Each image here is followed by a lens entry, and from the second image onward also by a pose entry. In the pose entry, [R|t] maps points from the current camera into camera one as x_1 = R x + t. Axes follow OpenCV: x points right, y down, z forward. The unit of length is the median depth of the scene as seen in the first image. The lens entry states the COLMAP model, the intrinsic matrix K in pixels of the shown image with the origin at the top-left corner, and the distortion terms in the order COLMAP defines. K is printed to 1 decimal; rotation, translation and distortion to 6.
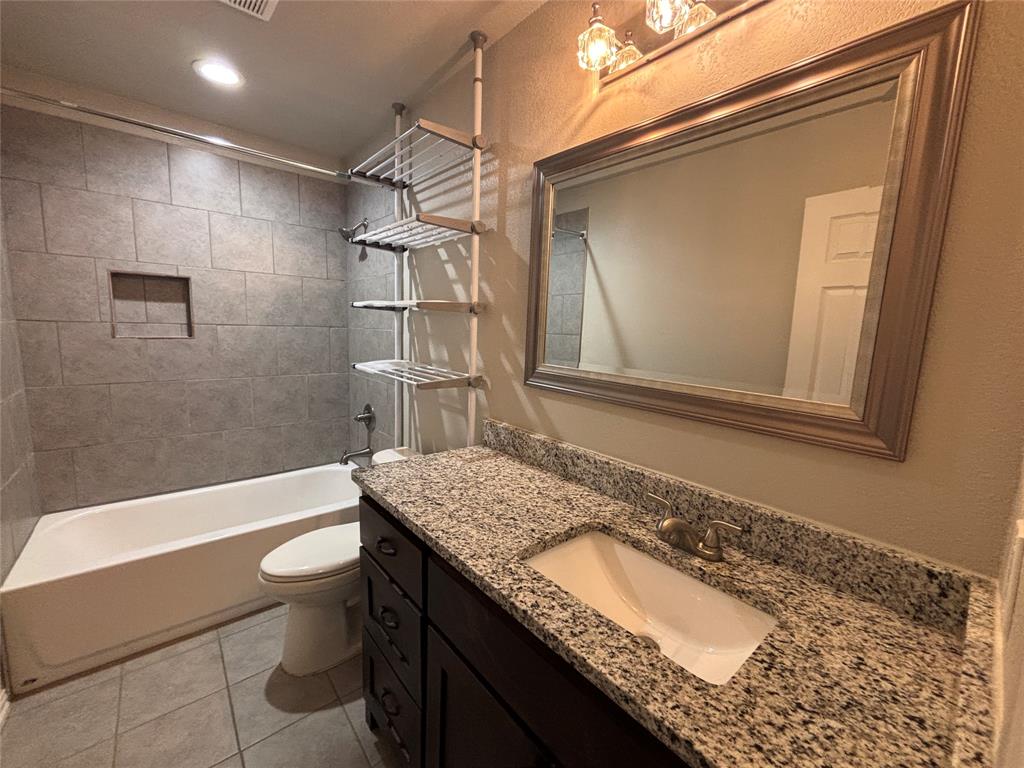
lens RADIAL K [[416.7, 0, 509.9], [0, 416.7, 381.9], [0, 0, 1]] dist [0.008796, -0.002990]
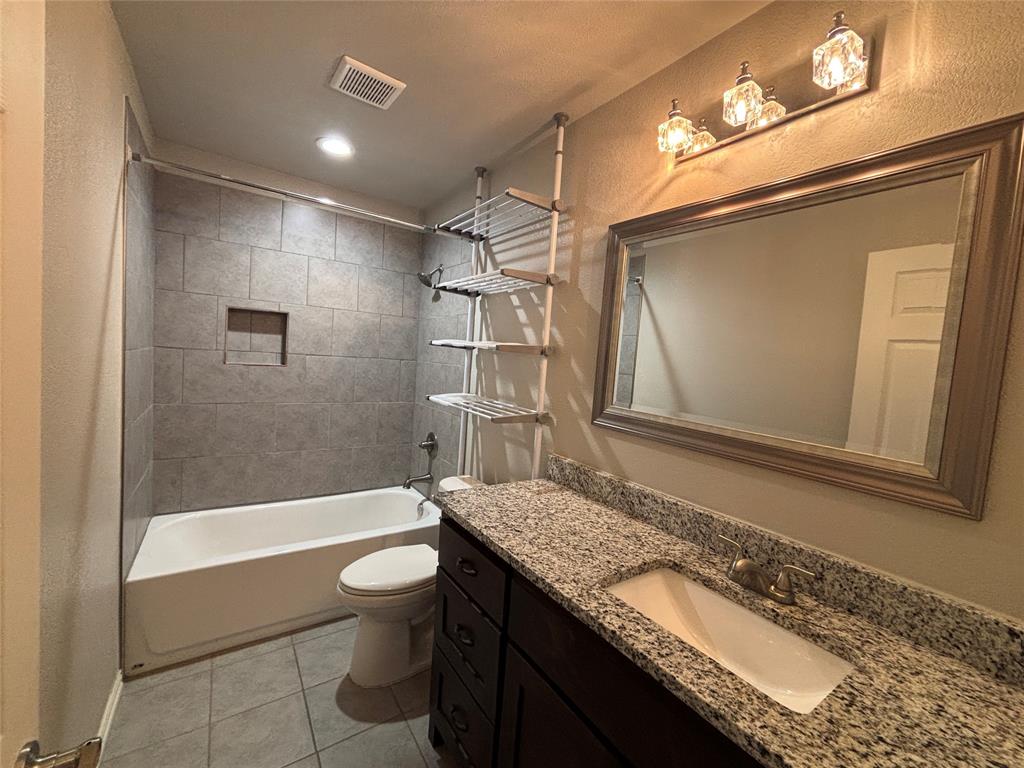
lens RADIAL K [[416.7, 0, 509.9], [0, 416.7, 381.9], [0, 0, 1]] dist [0.008796, -0.002990]
pose [[0.994707, 0.042250, -0.093660, -0.082484], [-0.049438, 0.995896, -0.075804, -0.010503], [0.090073, 0.080033, 0.992714, -0.097376]]
